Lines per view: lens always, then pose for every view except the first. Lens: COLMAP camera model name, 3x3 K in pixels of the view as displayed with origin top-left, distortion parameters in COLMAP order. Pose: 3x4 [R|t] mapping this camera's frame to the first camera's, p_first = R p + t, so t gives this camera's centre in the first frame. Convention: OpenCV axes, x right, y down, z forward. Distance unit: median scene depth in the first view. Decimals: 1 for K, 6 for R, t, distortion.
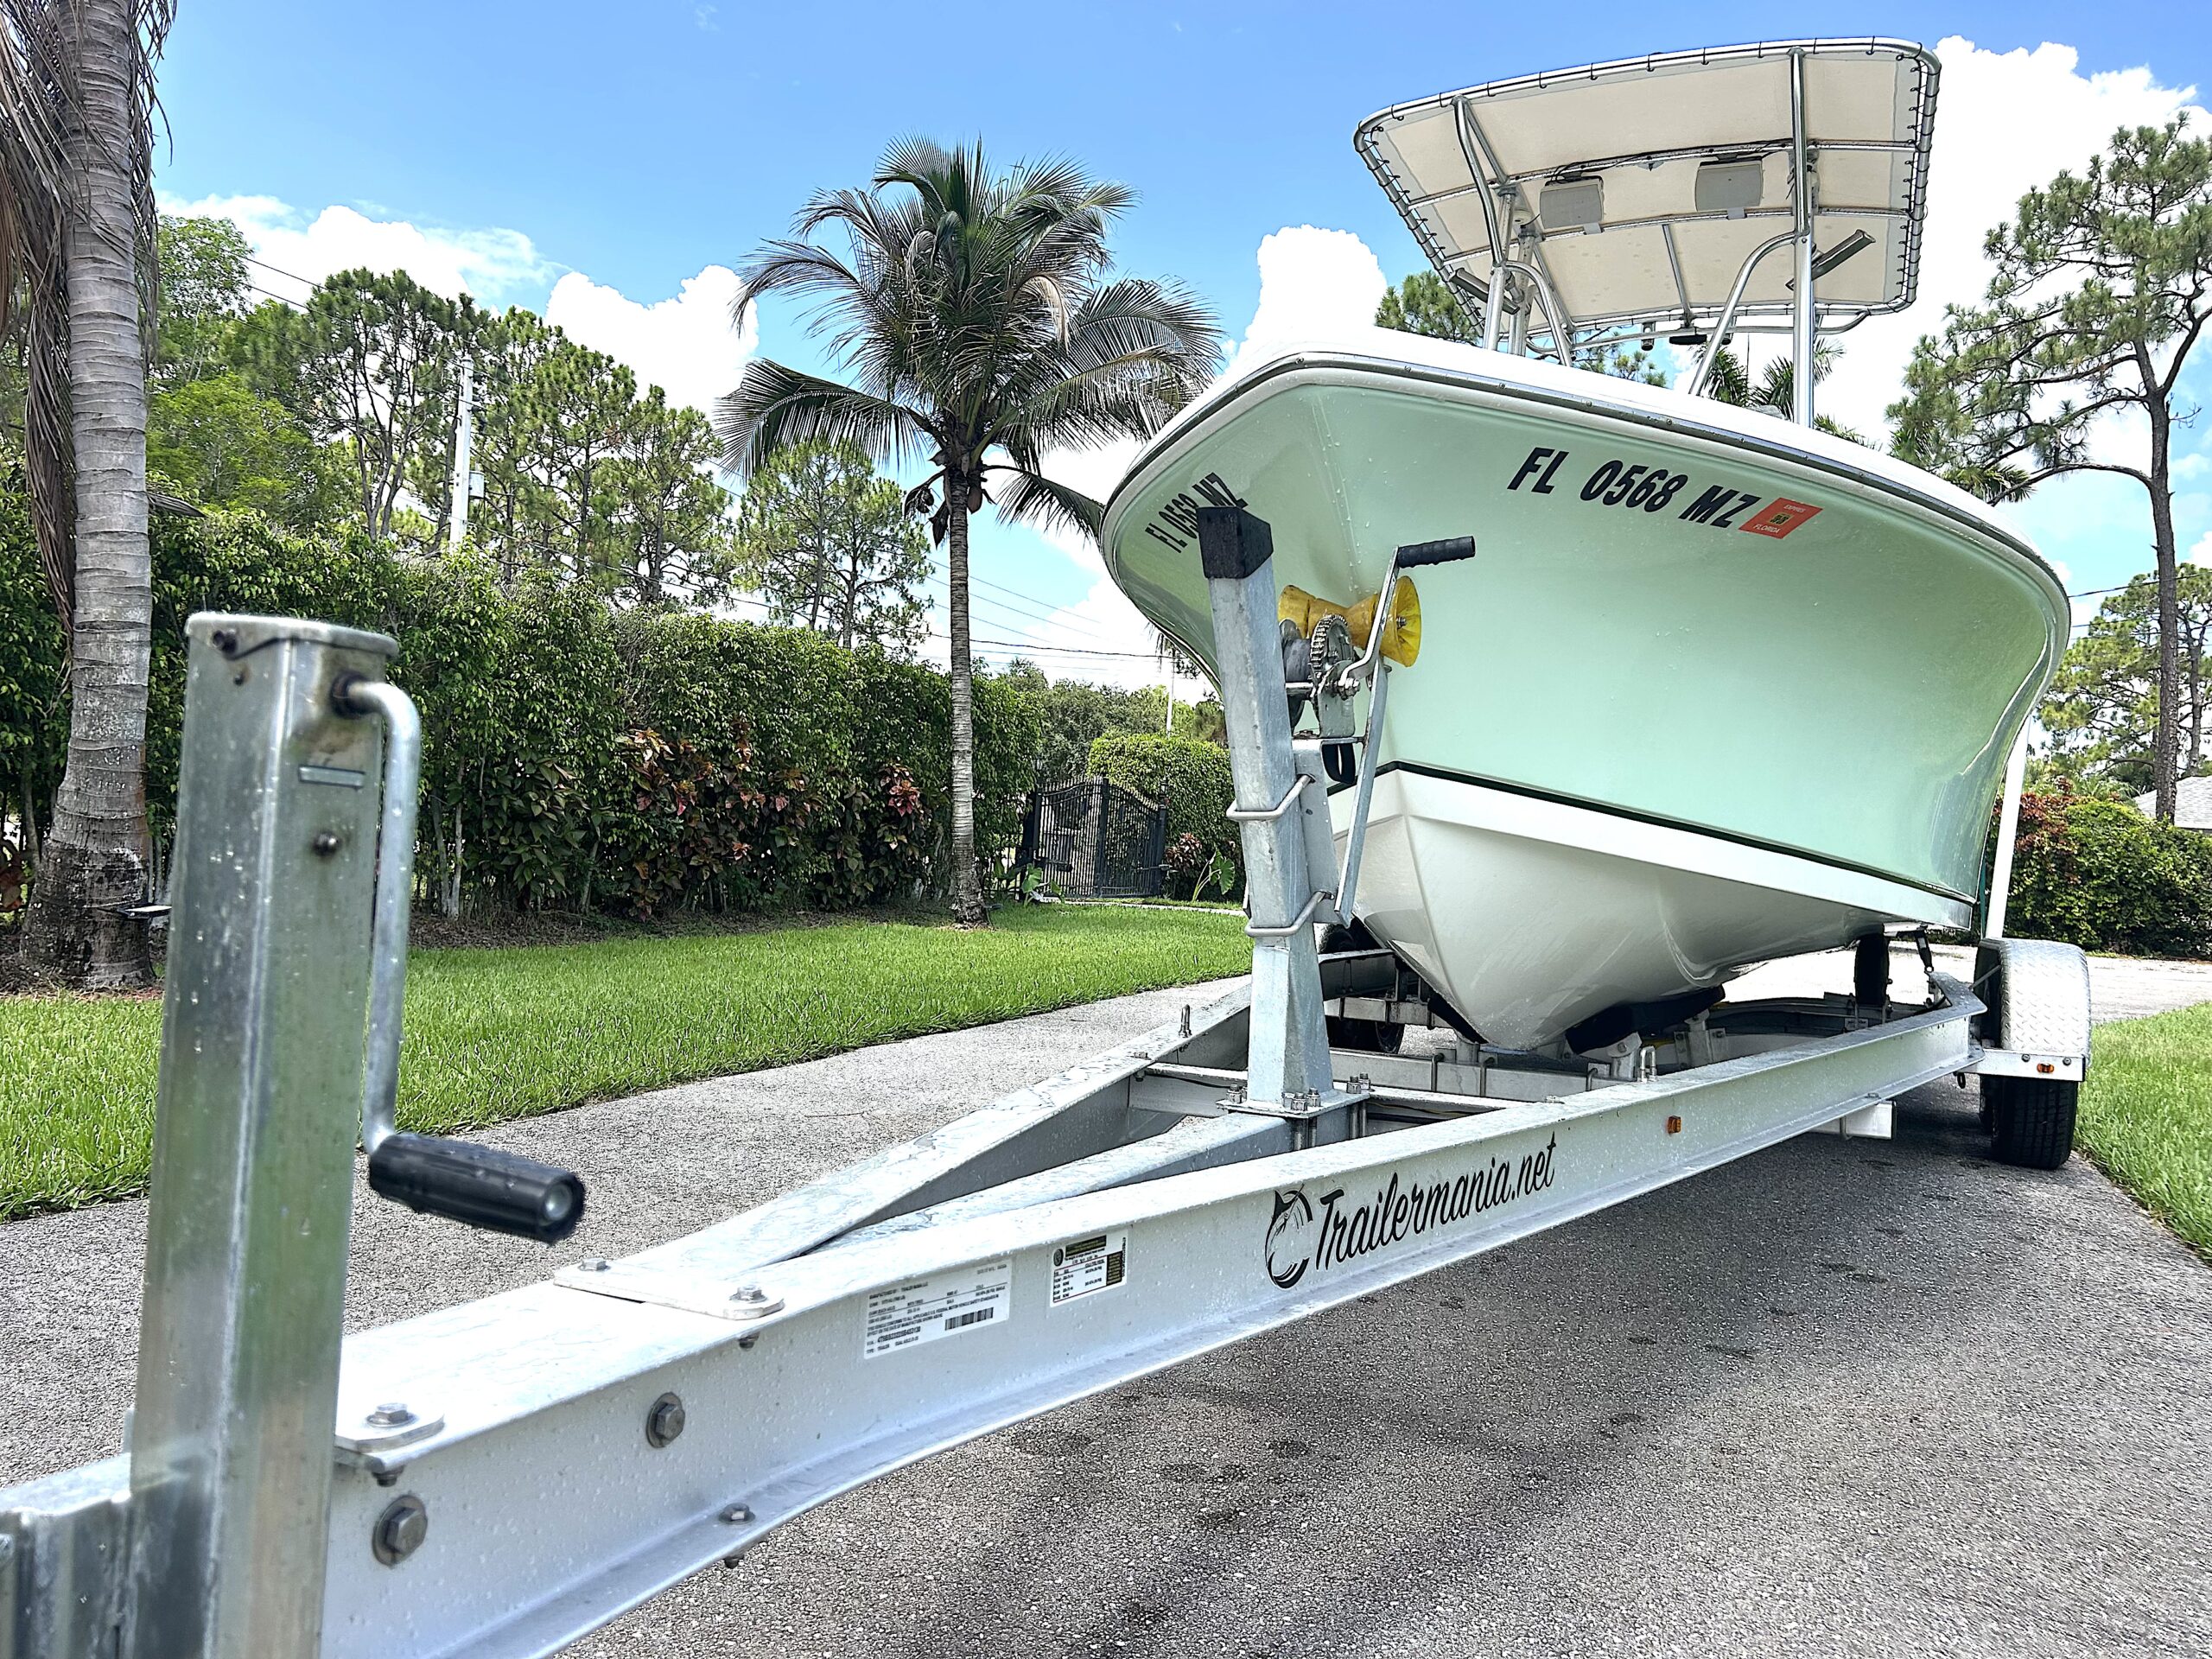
lens RADIAL K [[1683.9, 0, 1096.4], [0, 1683.9, 834.3], [0, 0, 1]] dist [0.029510, -0.033931]
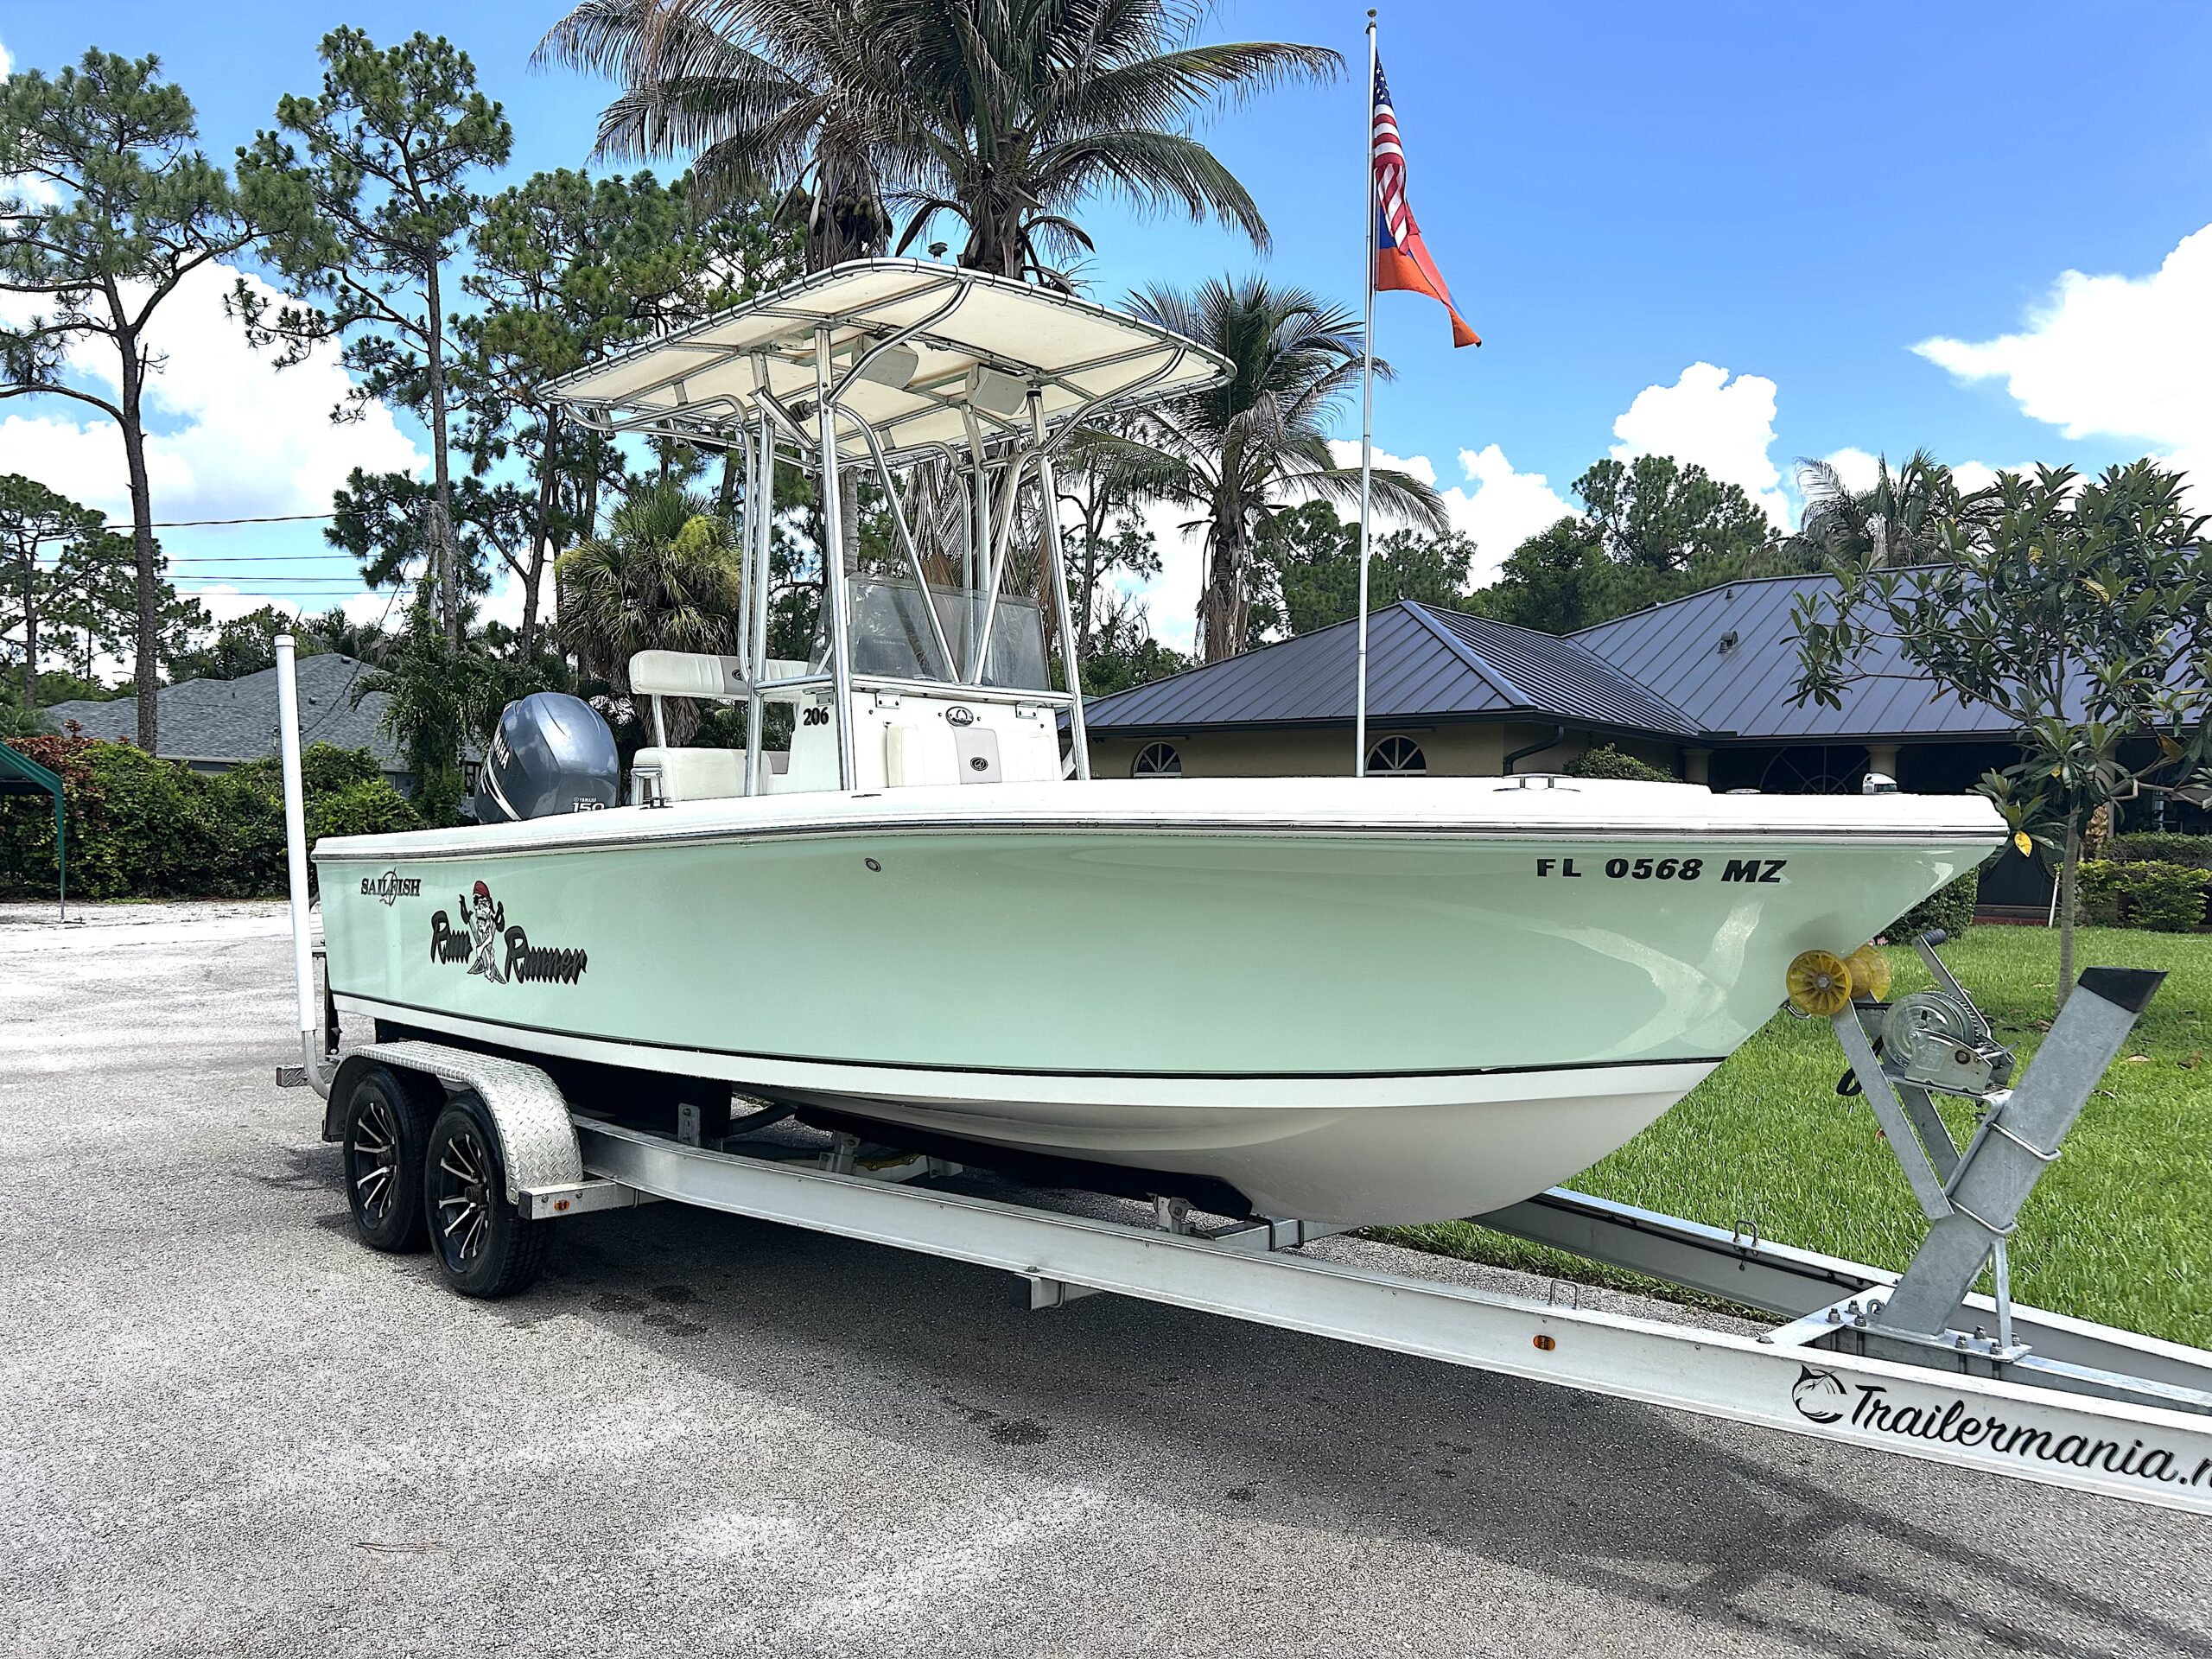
lens RADIAL K [[1658.5, 0, 1158.3], [0, 1658.5, 830.1], [0, 0, 1]] dist [0.035860, -0.030180]
pose [[0.357584, -0.043614, 0.932862, -0.107778], [-0.009256, 0.998694, 0.050240, -0.025482], [-0.933835, -0.026600, 0.356714, 0.085206]]
